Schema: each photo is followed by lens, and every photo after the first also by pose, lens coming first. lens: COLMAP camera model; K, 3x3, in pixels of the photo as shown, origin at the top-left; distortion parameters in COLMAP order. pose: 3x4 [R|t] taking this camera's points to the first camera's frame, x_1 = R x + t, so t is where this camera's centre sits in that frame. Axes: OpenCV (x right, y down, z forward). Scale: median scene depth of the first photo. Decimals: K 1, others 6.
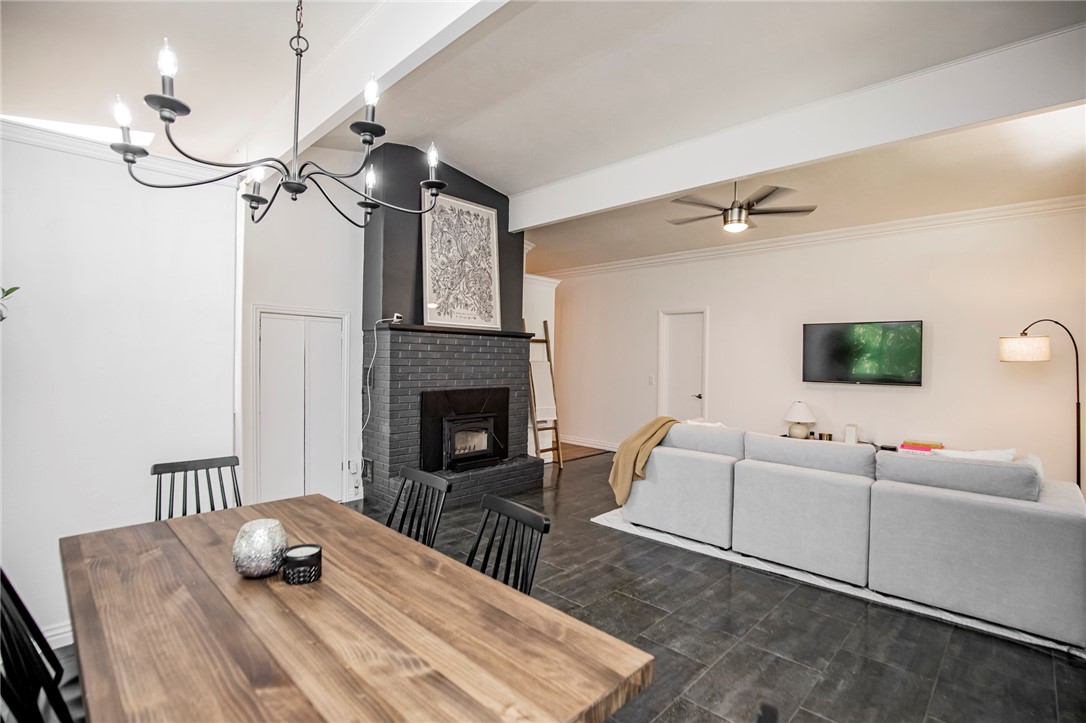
lens RADIAL K [[511.7, 0, 554.8], [0, 511.7, 358.0], [0, 0, 1]] dist [-0.034521, 0.007841]
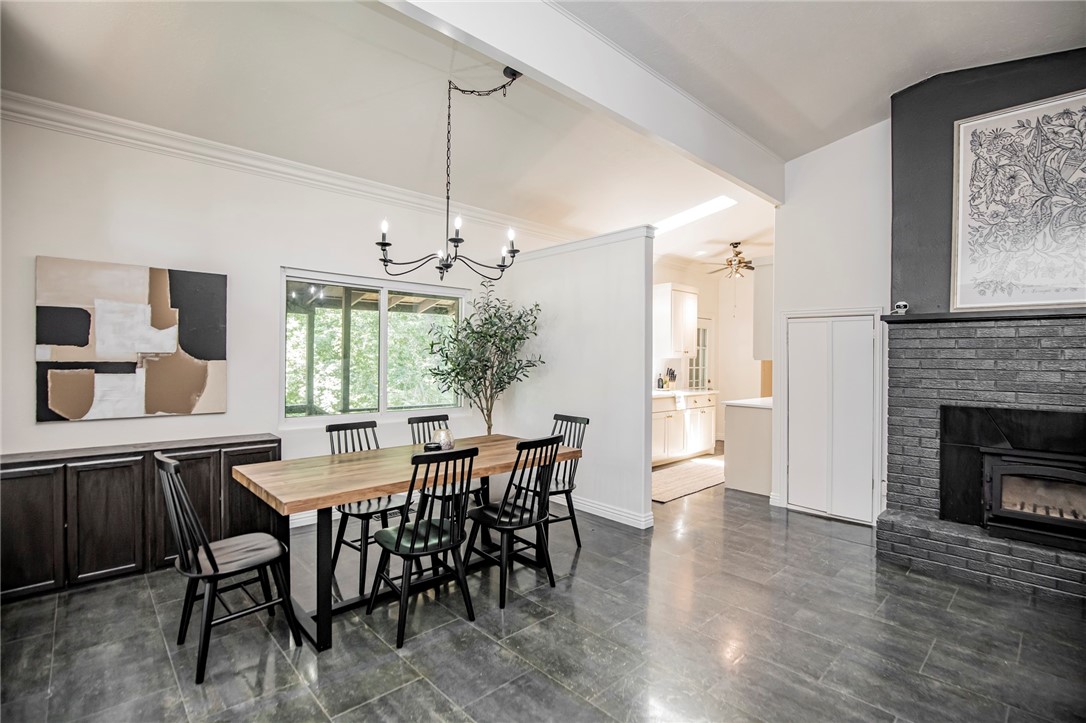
lens RADIAL K [[511.7, 0, 554.8], [0, 511.7, 358.0], [0, 0, 1]] dist [-0.034521, 0.007841]
pose [[-0.042479, -0.018583, -0.998925, 0.451990], [-0.014321, 0.999736, -0.017989, 0.019302], [0.998995, 0.013541, -0.042734, 0.463816]]
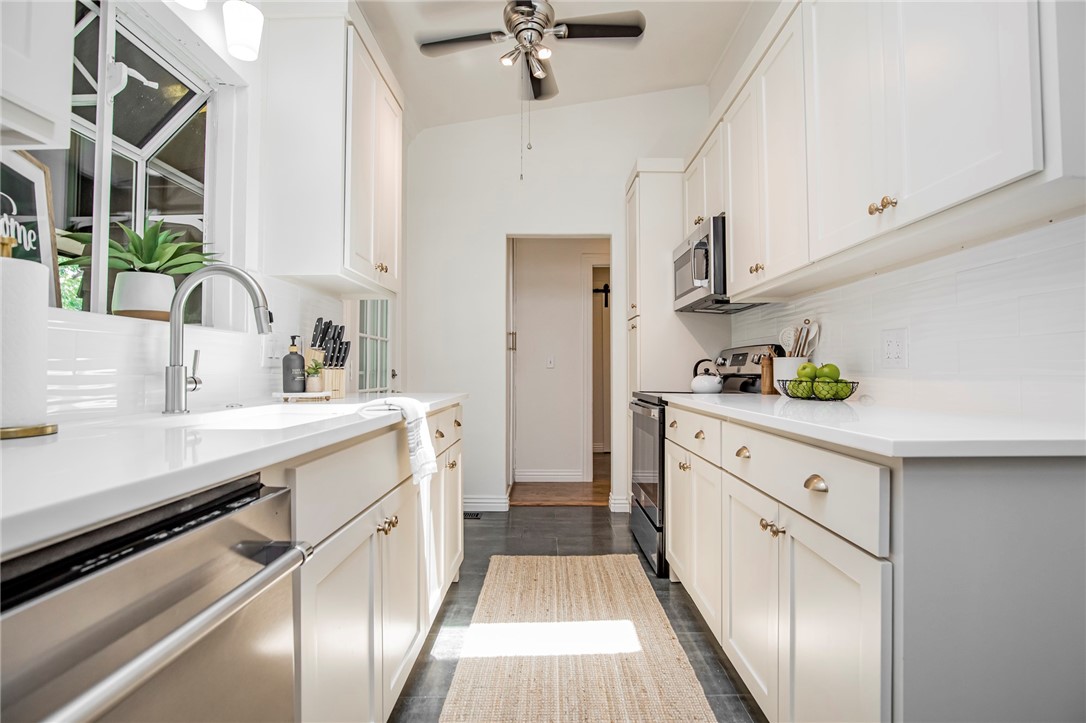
lens RADIAL K [[505.4, 0, 552.3], [0, 505.4, 358.8], [0, 0, 1]] dist [-0.029038, 0.001574]
pose [[0.694889, -0.037059, -0.718161, -0.598659], [0.012290, 0.999137, -0.039666, 0.066499], [0.719012, 0.018737, 0.694745, 0.580340]]
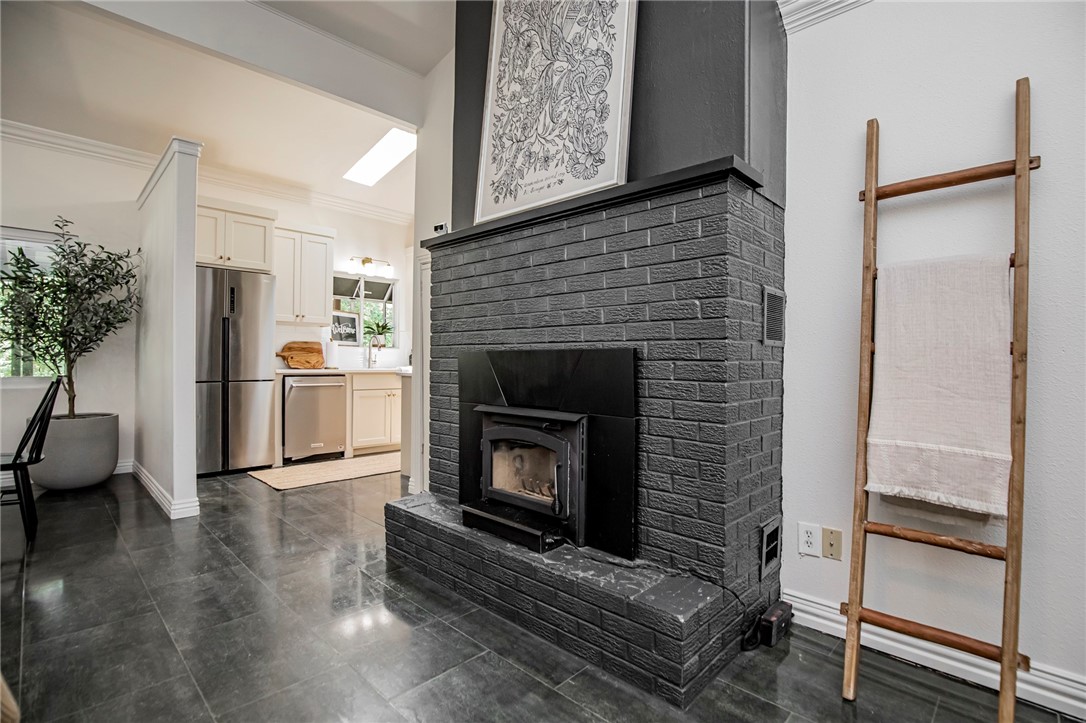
lens RADIAL K [[511.7, 0, 554.8], [0, 511.7, 358.0], [0, 0, 1]] dist [-0.034521, 0.007841]
pose [[-0.000941, -0.023935, -0.999713, 0.271504], [-0.012477, 0.999636, -0.023921, 0.080667], [0.999922, 0.012451, -0.001239, 1.053372]]
